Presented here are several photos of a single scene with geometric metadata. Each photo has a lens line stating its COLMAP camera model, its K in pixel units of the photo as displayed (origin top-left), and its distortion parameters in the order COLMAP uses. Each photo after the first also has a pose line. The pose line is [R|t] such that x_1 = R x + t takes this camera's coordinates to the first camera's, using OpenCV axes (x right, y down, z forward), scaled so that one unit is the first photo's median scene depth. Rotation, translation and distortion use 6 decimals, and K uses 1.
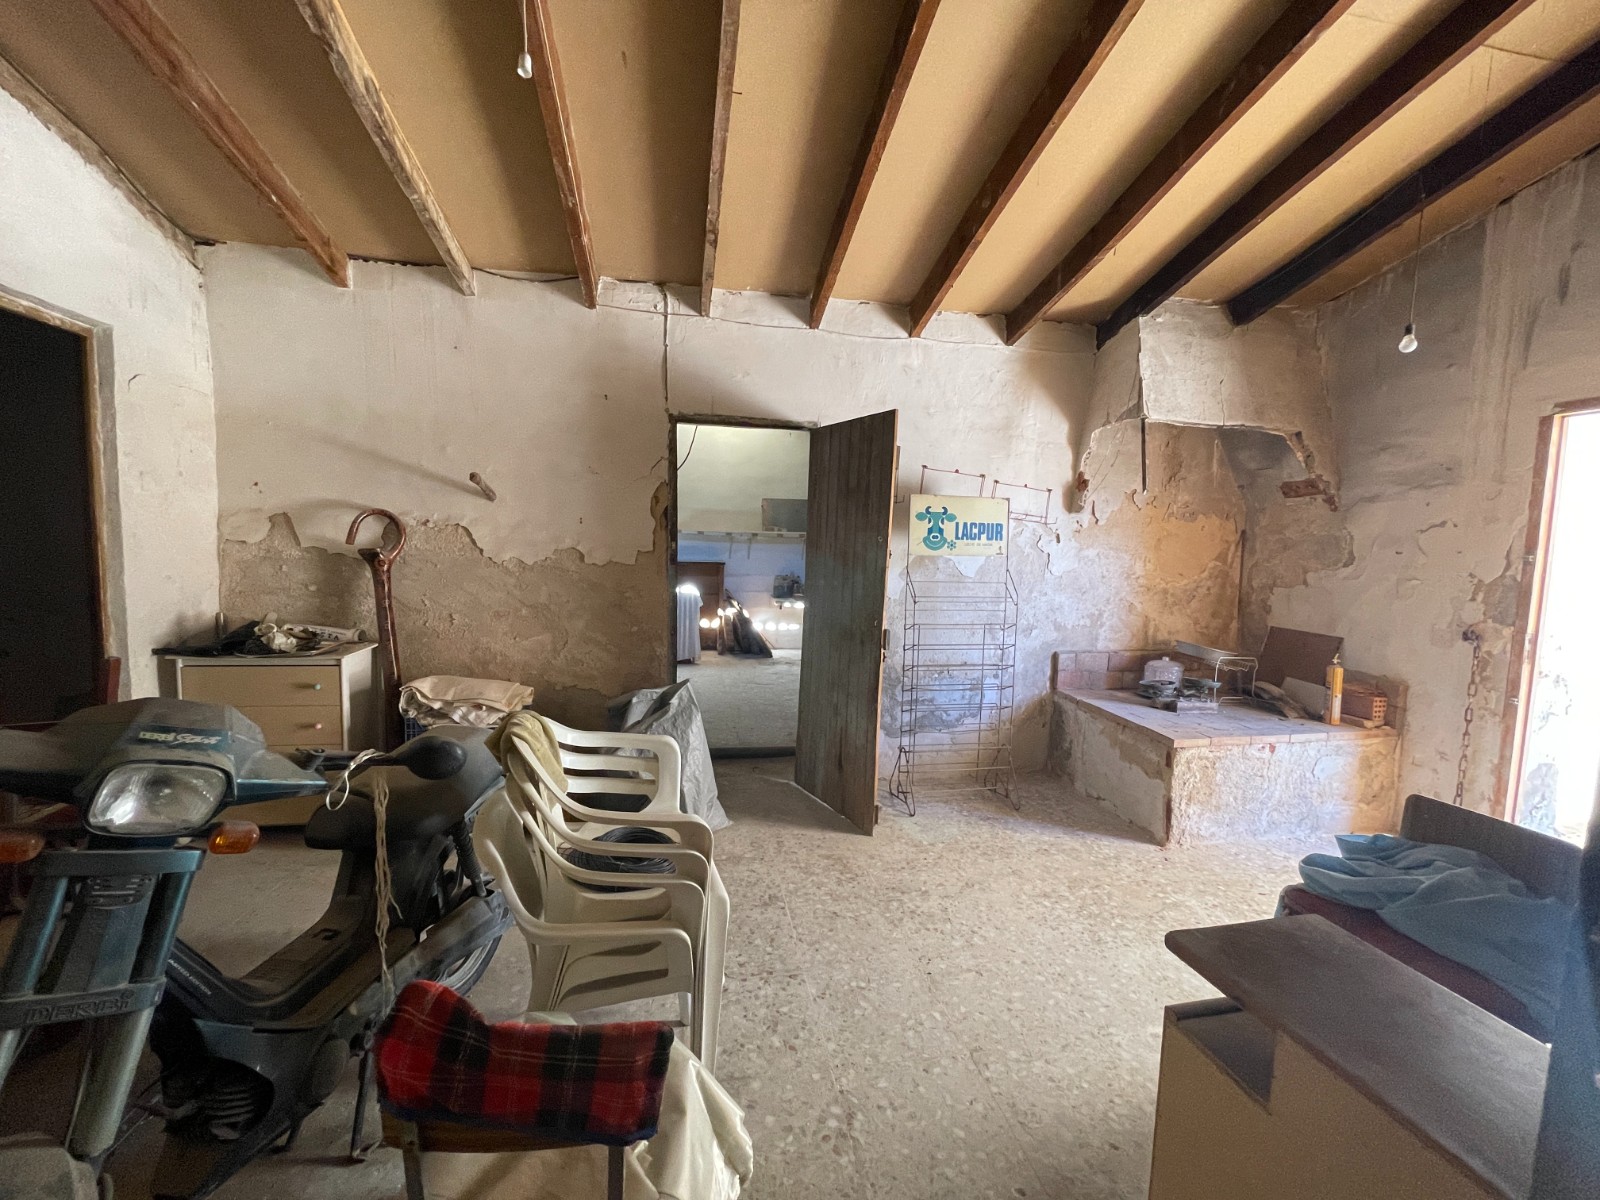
lens RADIAL K [[644.0, 0, 791.8], [0, 644.0, 597.2], [0, 0, 1]] dist [-0.003458, -0.000909]
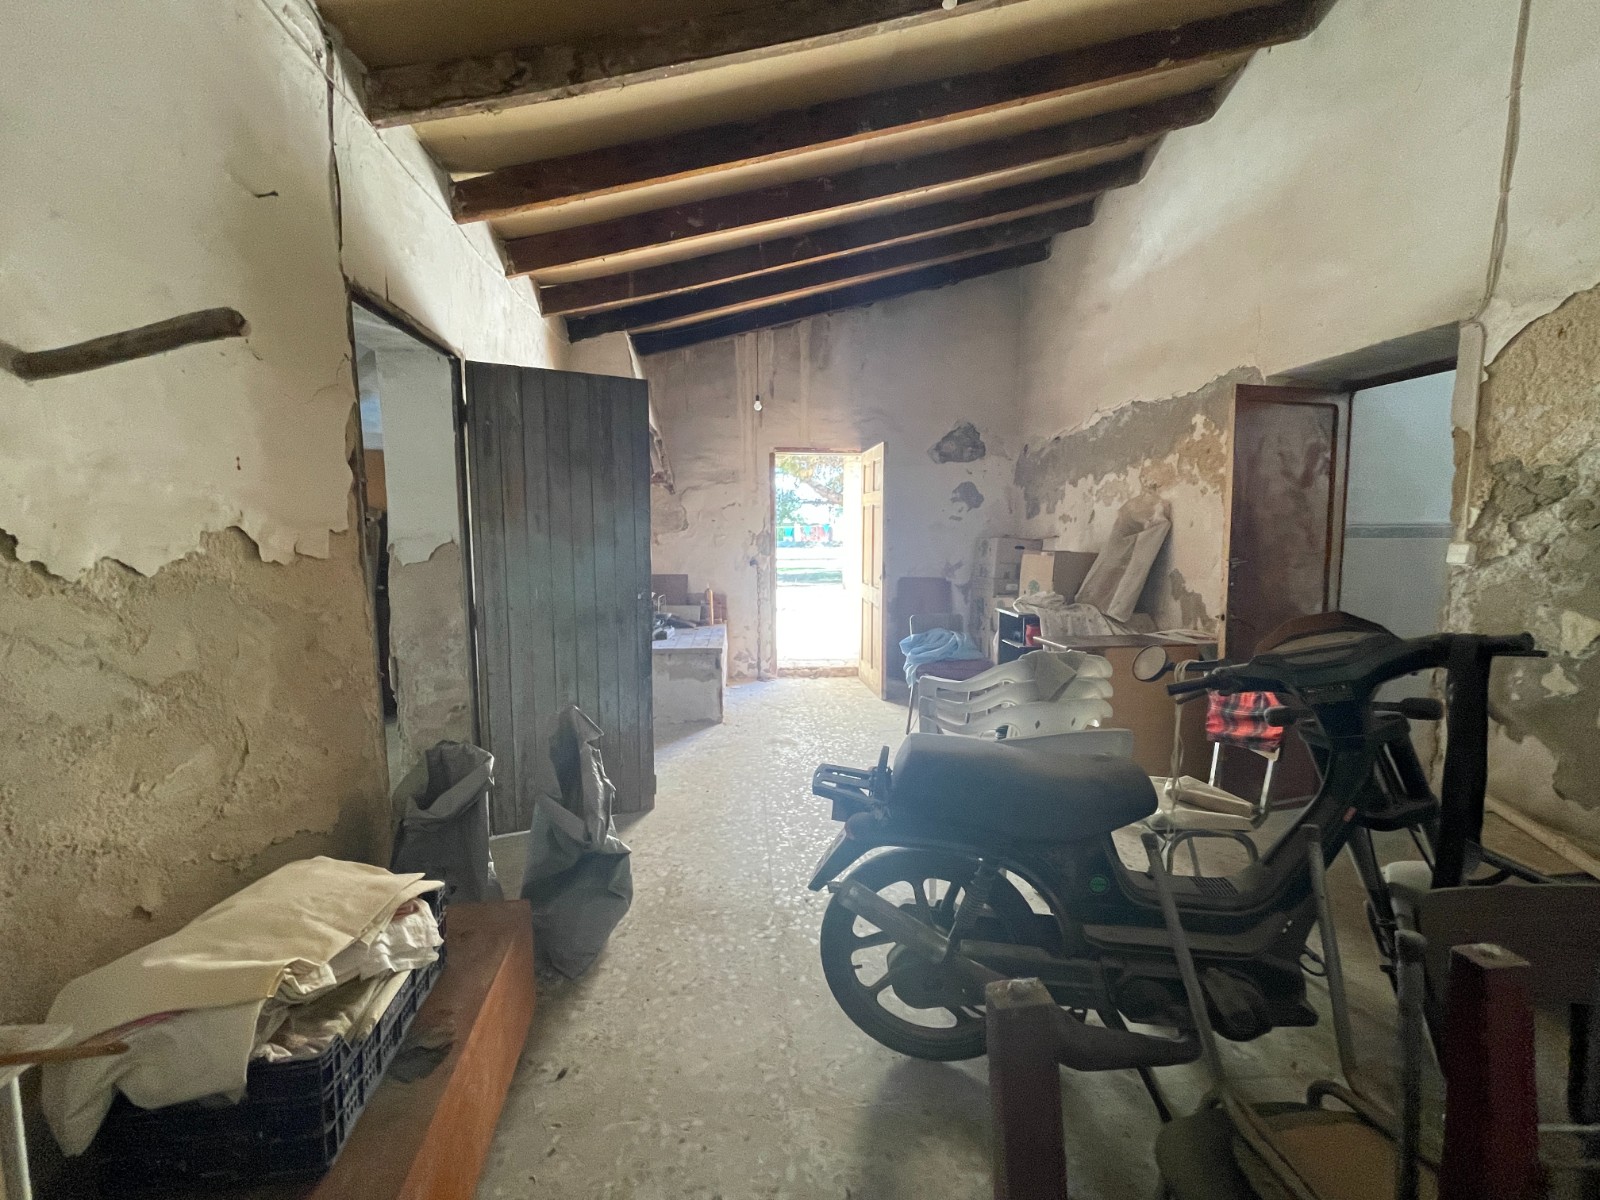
lens RADIAL K [[644.0, 0, 797.3], [0, 644.0, 599.8], [0, 0, 1]] dist [-0.003458, -0.000909]
pose [[0.079186, -0.130361, 0.988299, -0.775434], [0.089667, 0.988325, 0.123180, -0.051009], [-0.992819, 0.078863, 0.089950, 0.635386]]
